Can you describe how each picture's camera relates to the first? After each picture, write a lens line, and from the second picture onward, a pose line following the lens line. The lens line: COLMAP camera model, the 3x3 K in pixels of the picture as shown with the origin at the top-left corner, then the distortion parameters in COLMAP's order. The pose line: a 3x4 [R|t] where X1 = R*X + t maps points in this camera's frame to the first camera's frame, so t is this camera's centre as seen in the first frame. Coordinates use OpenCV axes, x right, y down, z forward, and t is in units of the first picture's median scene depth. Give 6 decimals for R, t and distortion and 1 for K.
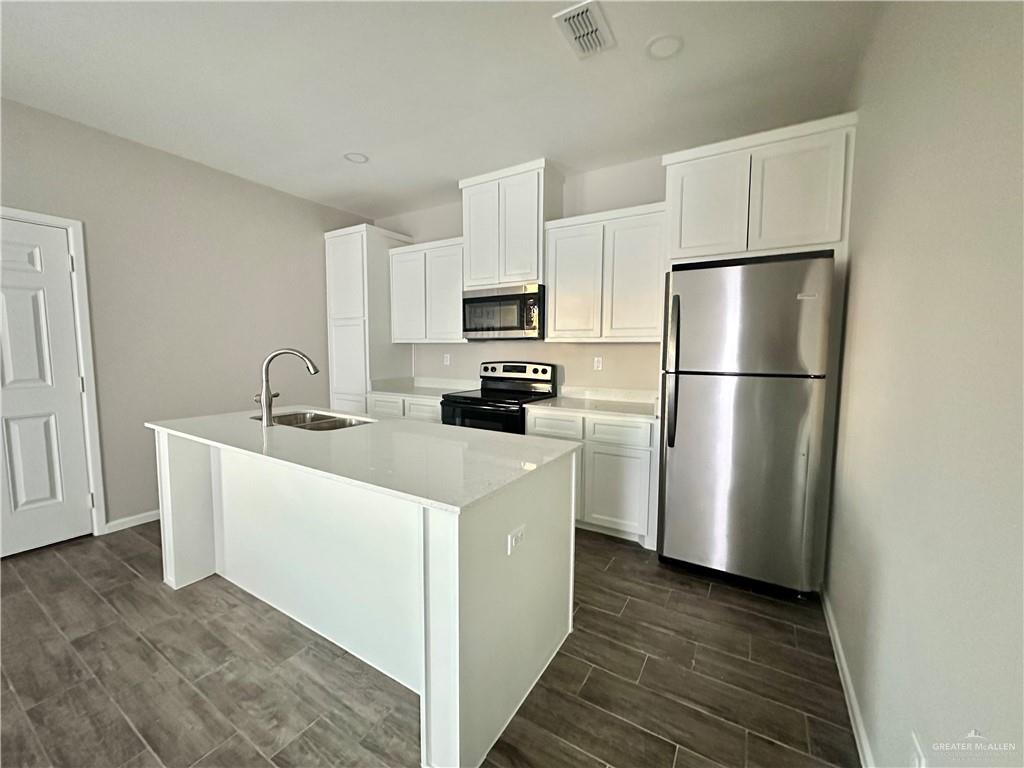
lens RADIAL K [[409.5, 0, 512.1], [0, 409.5, 389.7], [0, 0, 1]] dist [-0.002757, 0.000370]
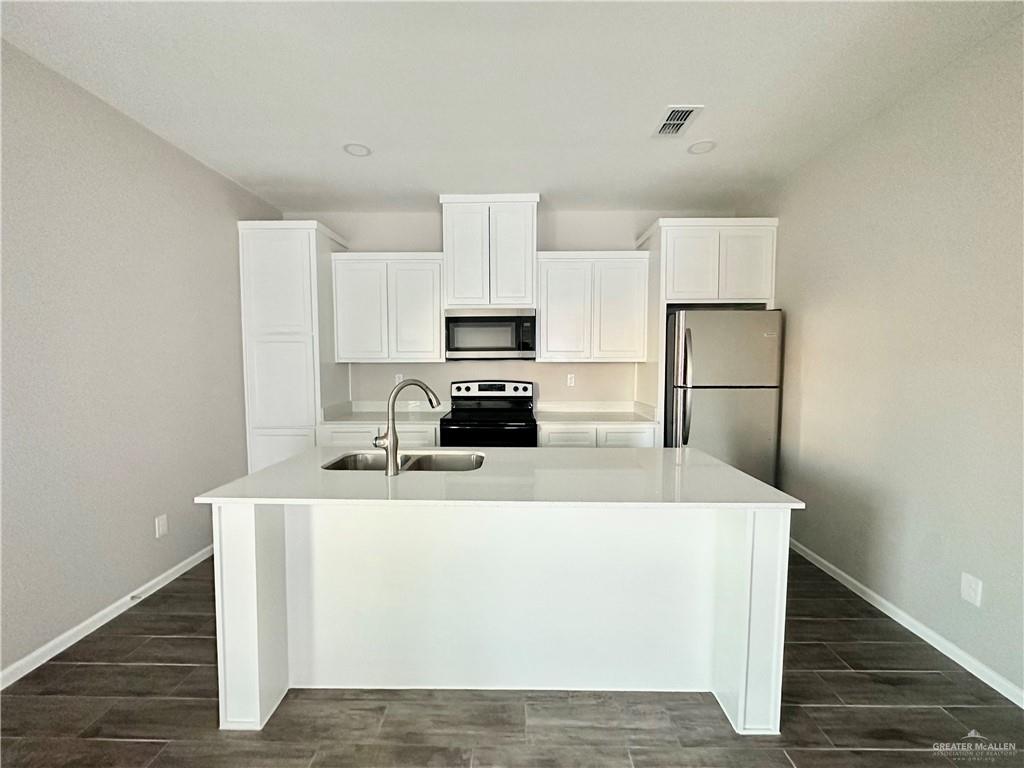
lens RADIAL K [[409.5, 0, 511.0], [0, 409.5, 390.4], [0, 0, 1]] dist [-0.002757, 0.000370]
pose [[0.859459, -0.046004, 0.509131, -0.504881], [0.057736, 0.998306, -0.007258, -0.036509], [-0.507935, 0.035633, 0.860658, 0.107293]]
